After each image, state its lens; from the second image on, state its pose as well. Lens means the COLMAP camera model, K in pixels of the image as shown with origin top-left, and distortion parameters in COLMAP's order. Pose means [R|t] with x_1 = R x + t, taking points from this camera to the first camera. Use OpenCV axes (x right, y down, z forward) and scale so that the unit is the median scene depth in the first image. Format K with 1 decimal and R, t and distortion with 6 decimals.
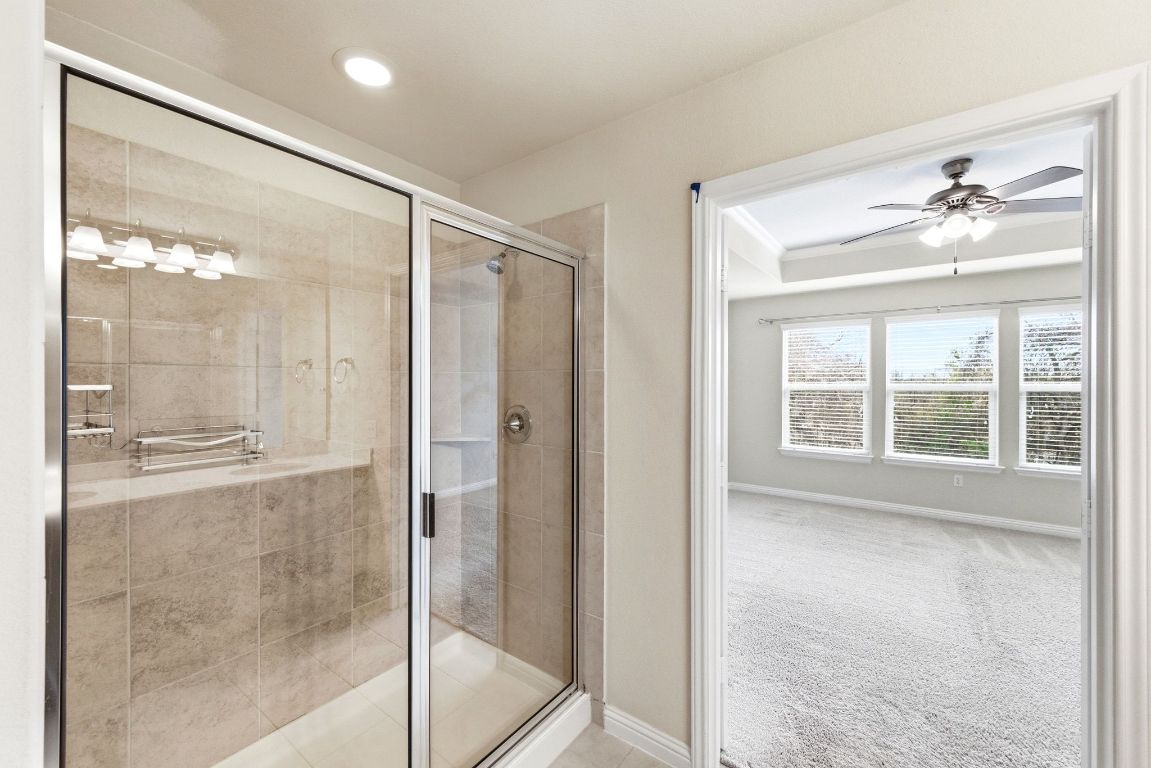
lens RADIAL K [[454.4, 0, 573.7], [0, 454.4, 385.9], [0, 0, 1]] dist [0.003061, -0.000008]
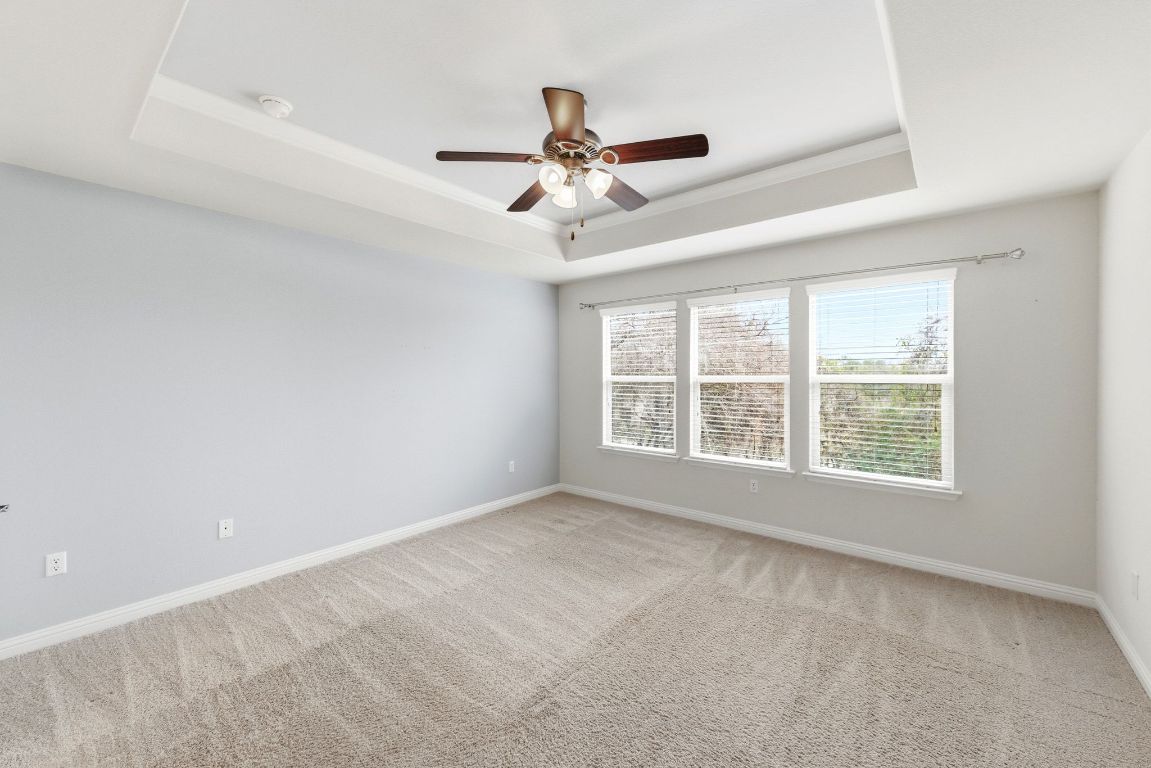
lens RADIAL K [[454.4, 0, 576.7], [0, 454.4, 376.3], [0, 0, 1]] dist [0.003061, -0.000008]
pose [[0.998673, -0.002463, -0.051436, 0.520462], [0.002063, 0.999967, -0.007829, 0.005019], [0.051453, 0.007712, 0.998646, 0.109324]]
